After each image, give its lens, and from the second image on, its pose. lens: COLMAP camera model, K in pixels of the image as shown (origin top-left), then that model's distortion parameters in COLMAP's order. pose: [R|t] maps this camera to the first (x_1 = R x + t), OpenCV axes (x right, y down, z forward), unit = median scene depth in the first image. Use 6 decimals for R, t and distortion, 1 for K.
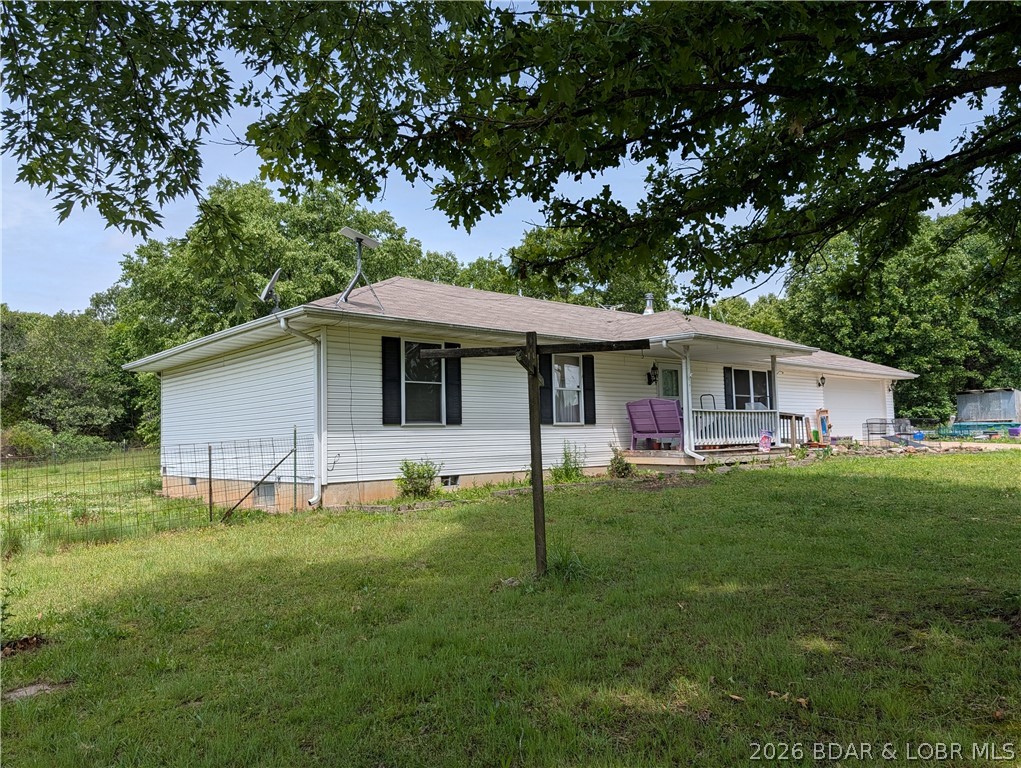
lens RADIAL K [[722.3, 0, 511.0], [0, 722.3, 383.2], [0, 0, 1]] dist [0.013848, -0.011063]
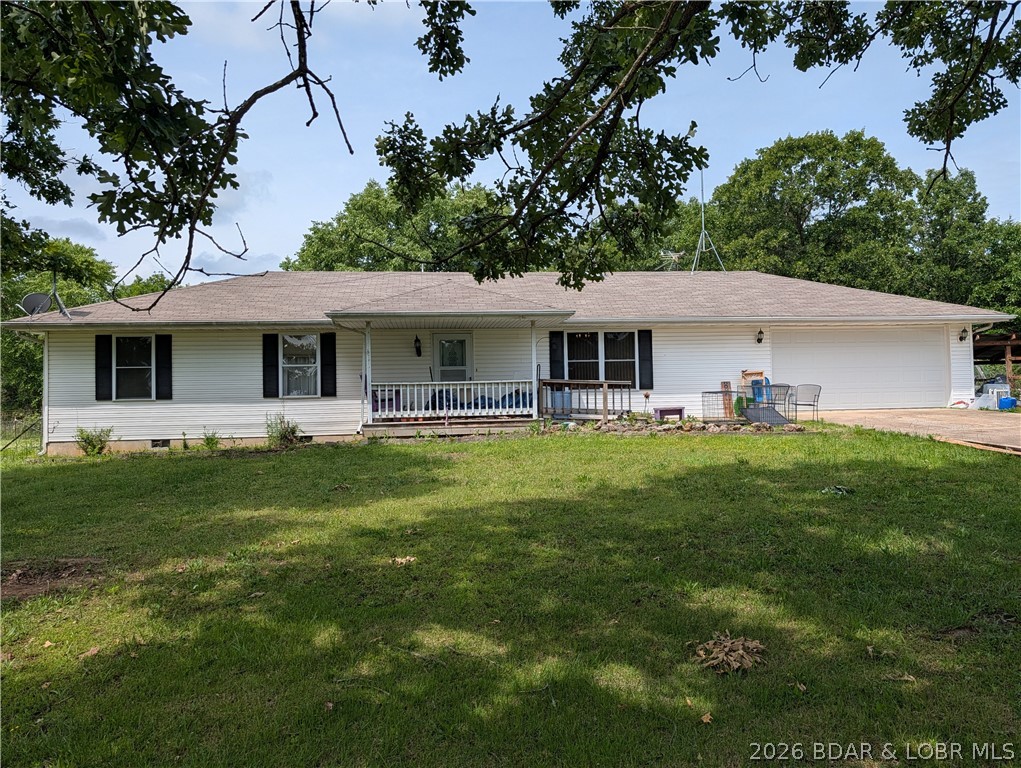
lens RADIAL K [[722.3, 0, 513.3], [0, 722.3, 388.1], [0, 0, 1]] dist [0.013848, -0.011063]
pose [[0.824312, -0.007199, -0.566091, 0.973956], [0.045333, 0.997548, 0.053325, -0.001946], [0.564318, -0.069619, 0.822616, 0.261057]]
